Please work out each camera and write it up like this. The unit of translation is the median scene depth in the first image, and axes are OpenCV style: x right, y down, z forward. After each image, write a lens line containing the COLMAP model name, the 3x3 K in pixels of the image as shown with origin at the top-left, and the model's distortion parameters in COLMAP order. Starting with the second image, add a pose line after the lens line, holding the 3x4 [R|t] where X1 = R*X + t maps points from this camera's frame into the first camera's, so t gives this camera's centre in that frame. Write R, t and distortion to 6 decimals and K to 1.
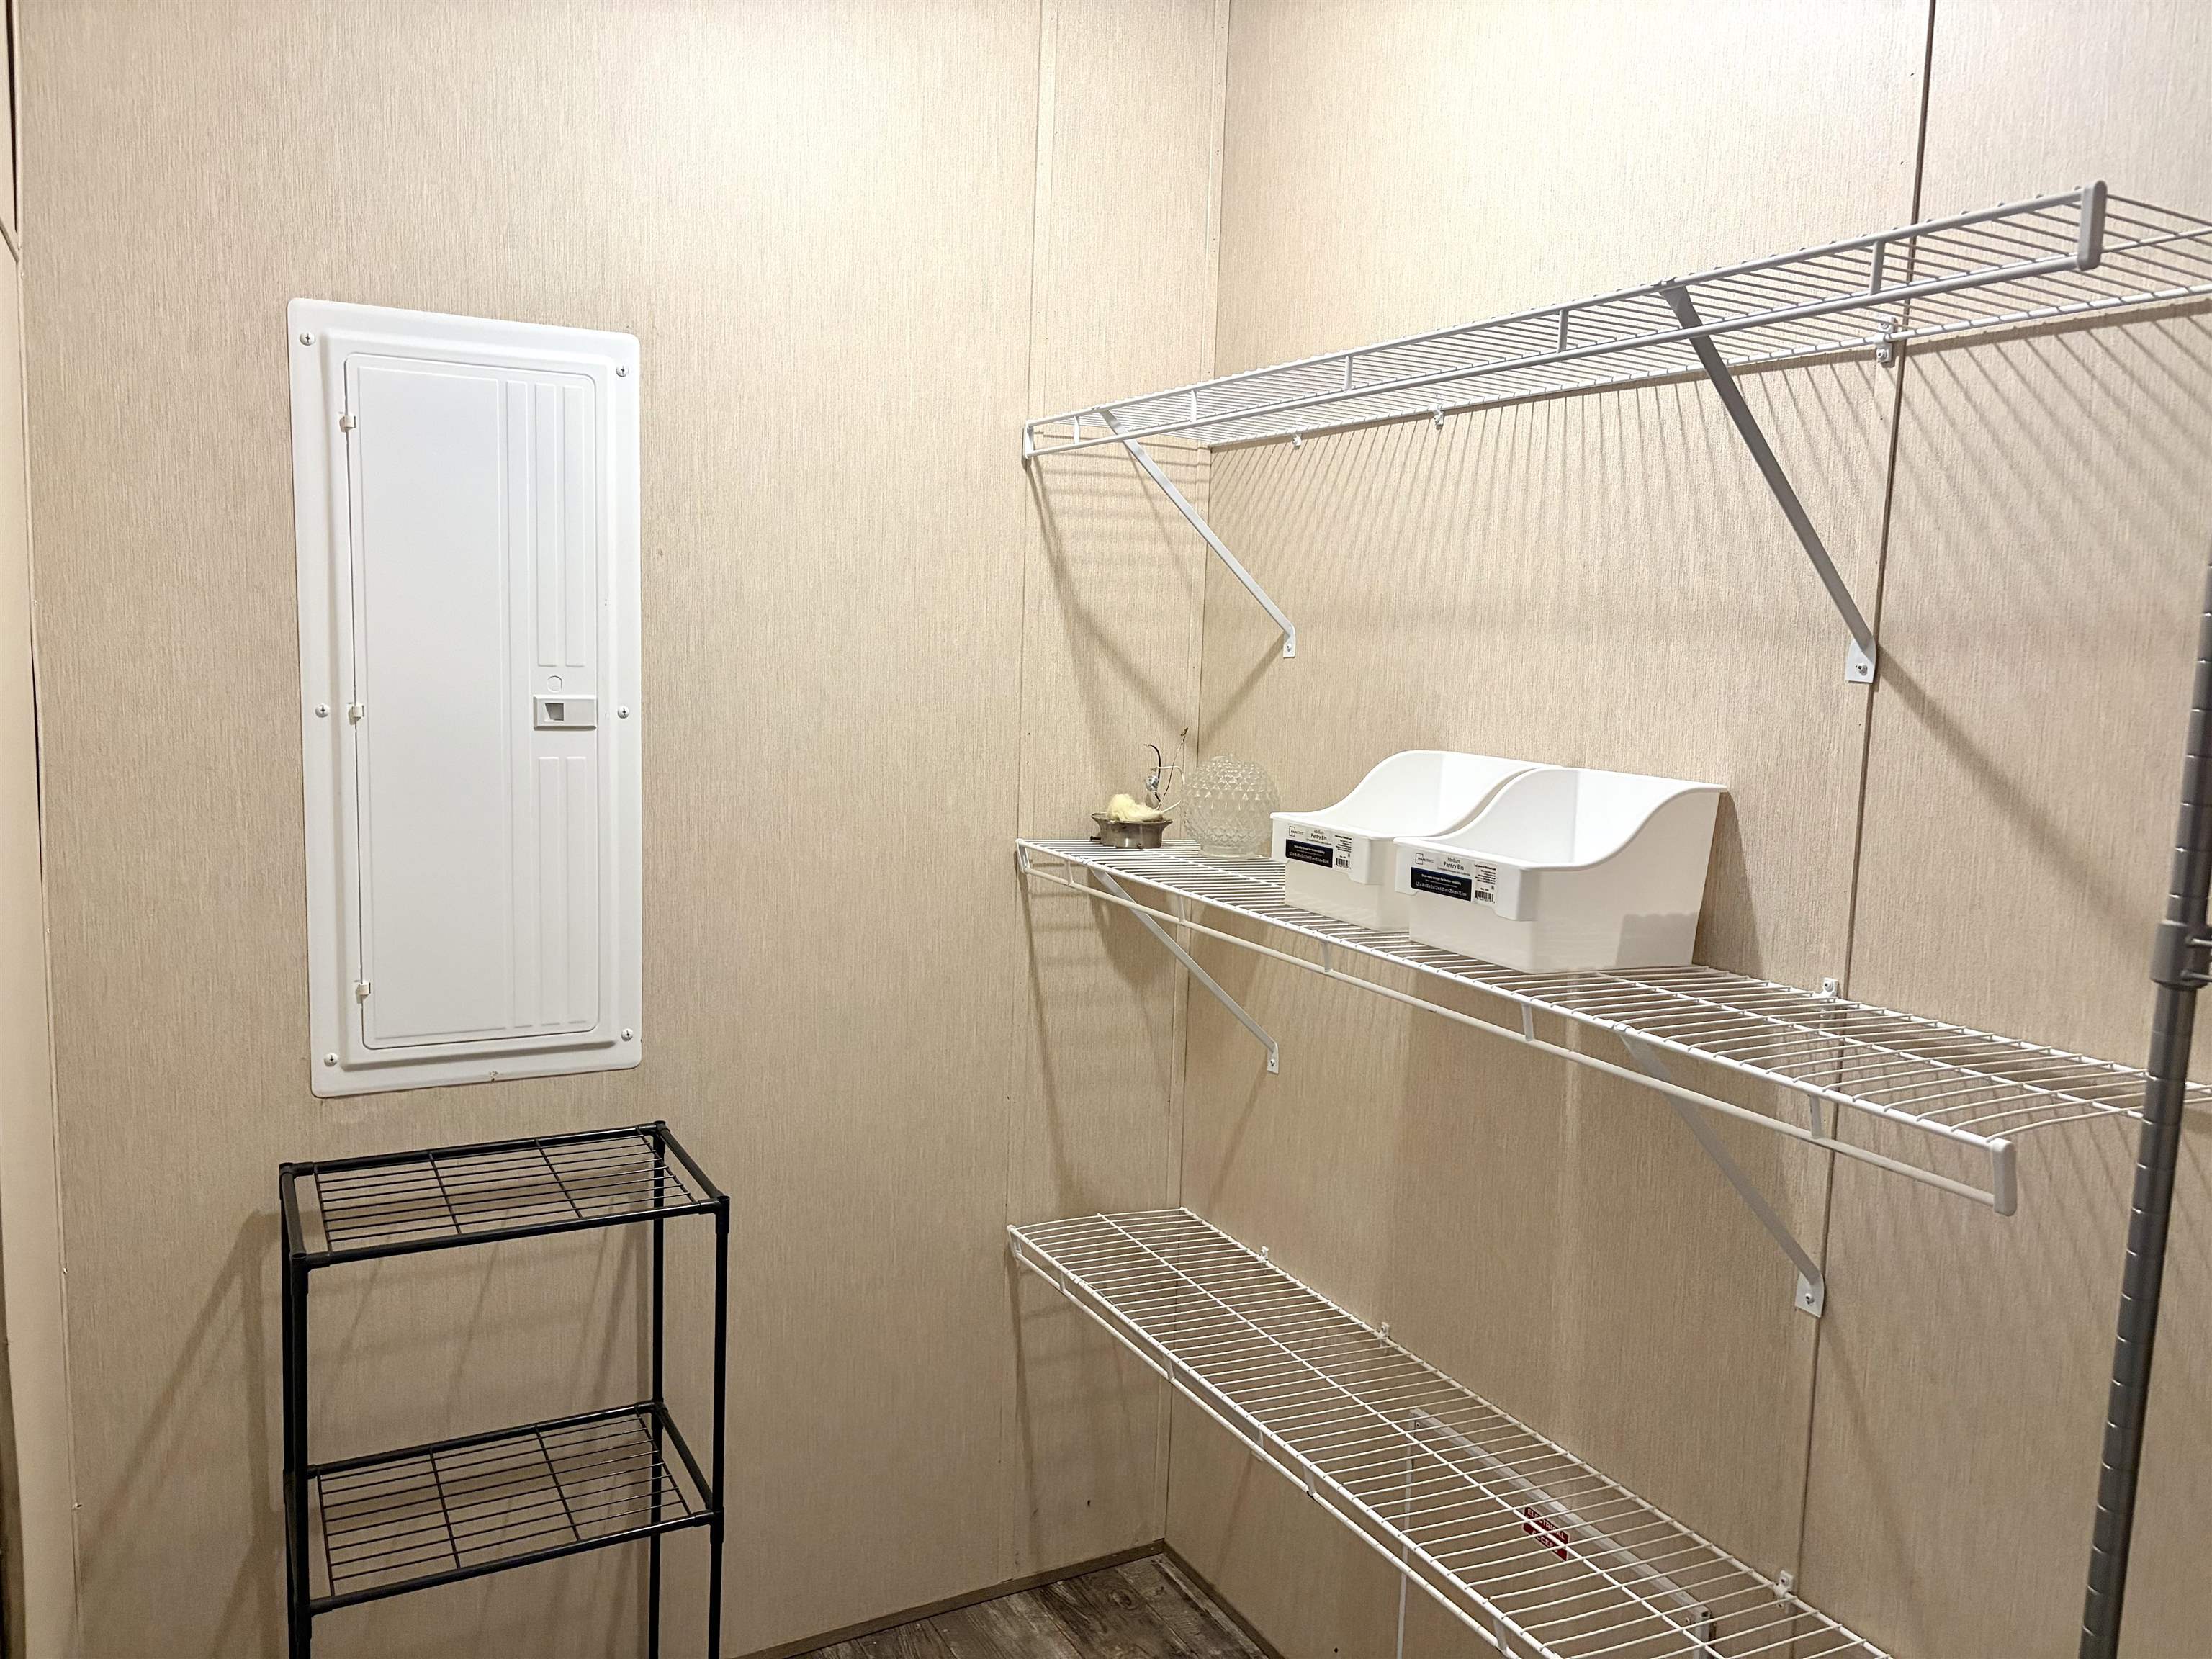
lens RADIAL K [[1659.5, 0, 1104.4], [0, 1659.5, 840.8], [0, 0, 1]] dist [0.069316, -0.072422]
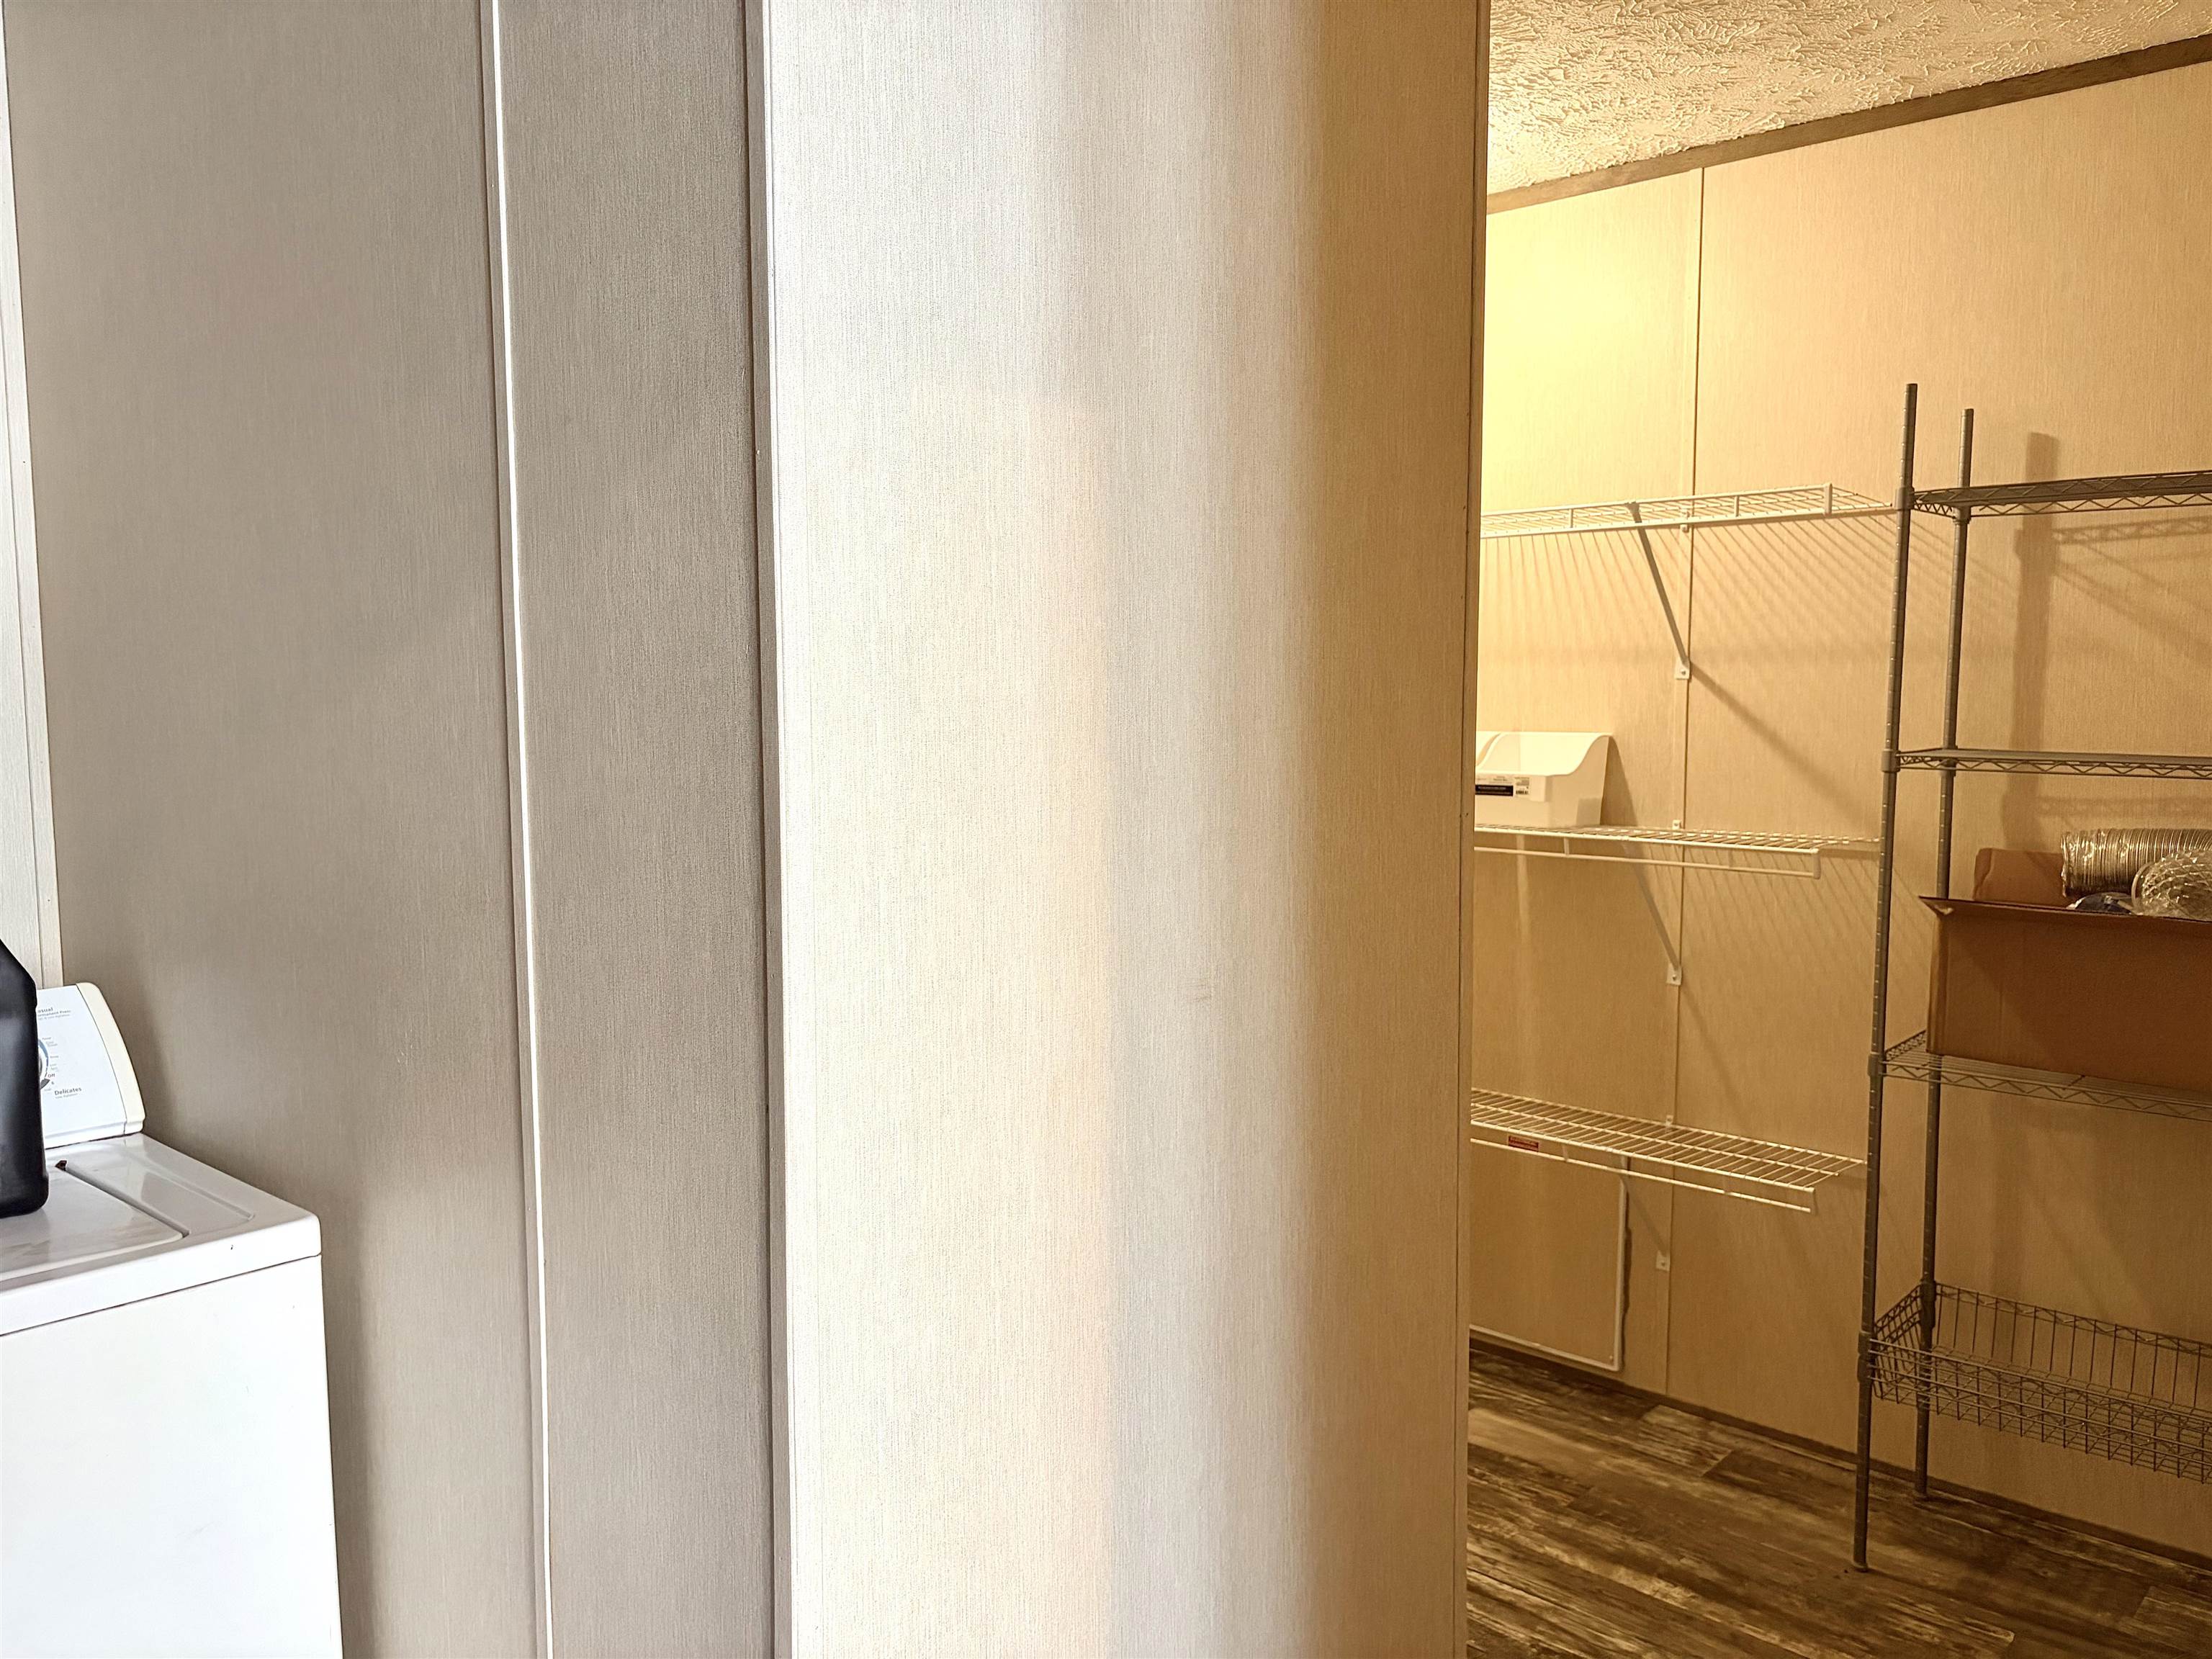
lens RADIAL K [[1659.5, 0, 1104.4], [0, 1659.5, 840.8], [0, 0, 1]] dist [0.069316, -0.072422]
pose [[0.941600, -0.065240, 0.330354, -0.983901], [0.074660, 0.997082, -0.015894, 0.092295], [-0.328353, 0.039630, 0.943723, -0.777711]]
